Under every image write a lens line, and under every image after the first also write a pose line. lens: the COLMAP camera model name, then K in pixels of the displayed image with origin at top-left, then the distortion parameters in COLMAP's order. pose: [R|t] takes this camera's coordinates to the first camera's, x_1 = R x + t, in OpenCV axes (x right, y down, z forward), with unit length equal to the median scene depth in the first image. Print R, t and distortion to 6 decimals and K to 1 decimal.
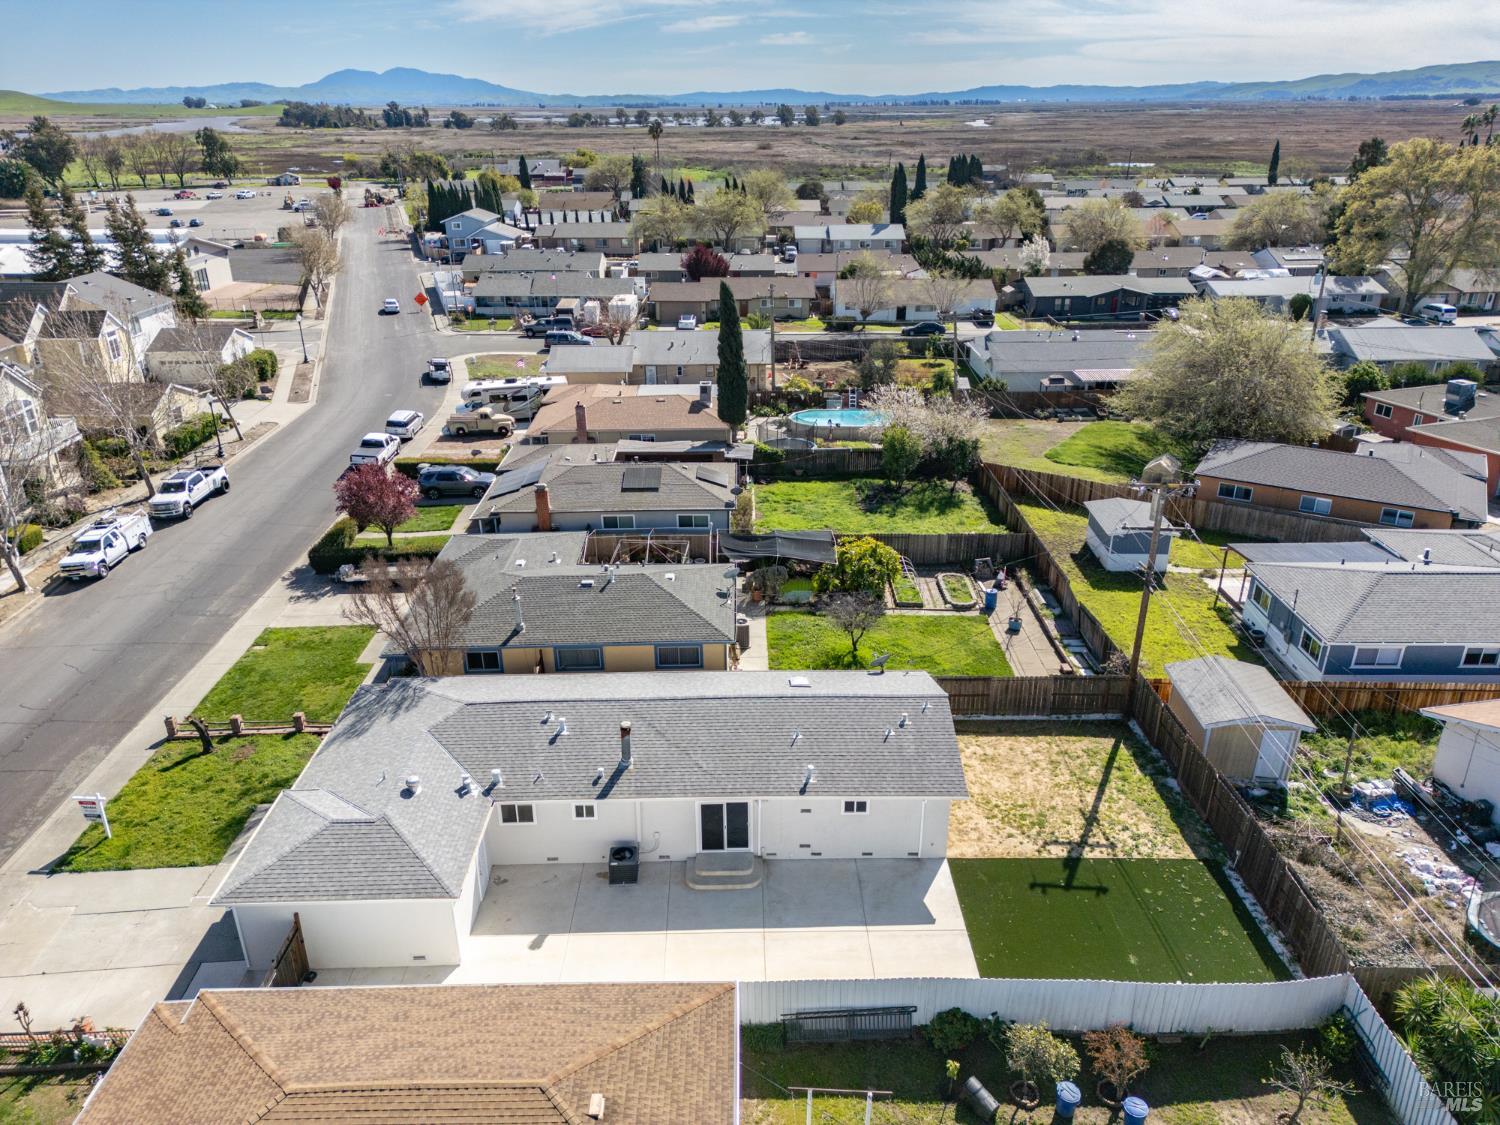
lens RADIAL K [[1047.4, 0, 749.0], [0, 1047.4, 566.7], [0, 0, 1]] dist [0.073777, -0.048131]
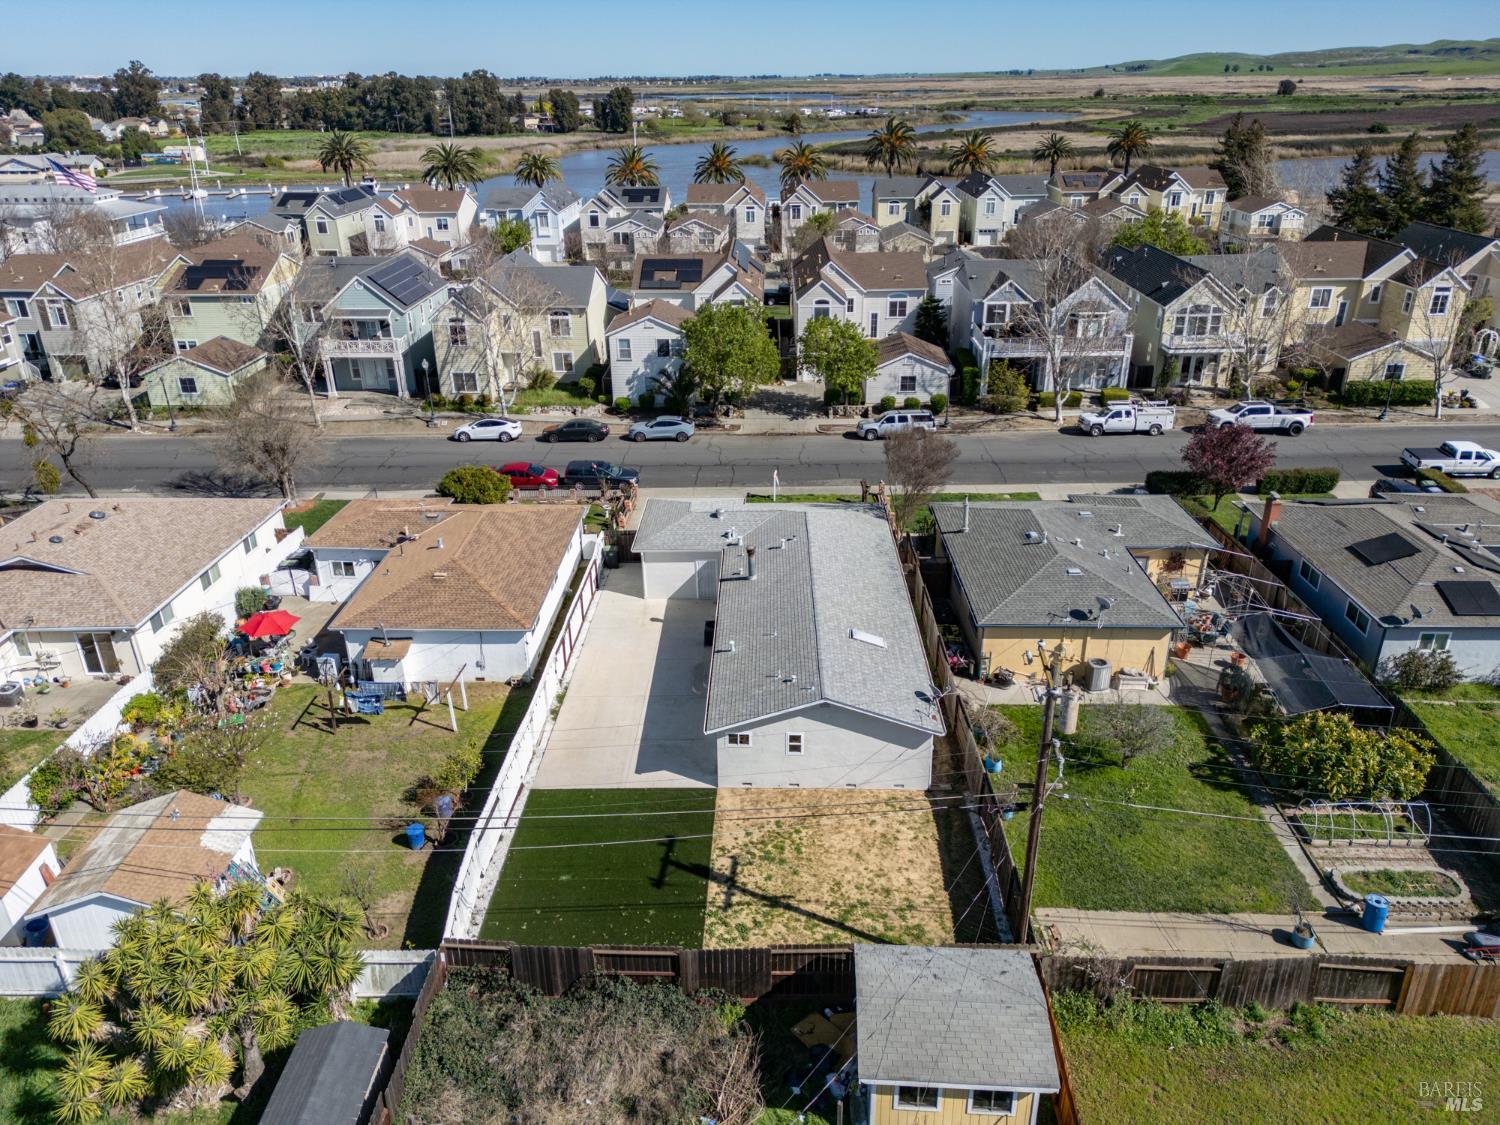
lens RADIAL K [[1047.4, 0, 747.5], [0, 1047.4, 569.0], [0, 0, 1]] dist [0.073777, -0.048131]
pose [[-0.032240, 0.428116, -0.903149, 0.987594], [-0.393309, 0.825279, 0.405244, -0.326725], [0.918841, 0.368281, 0.141775, 0.754108]]
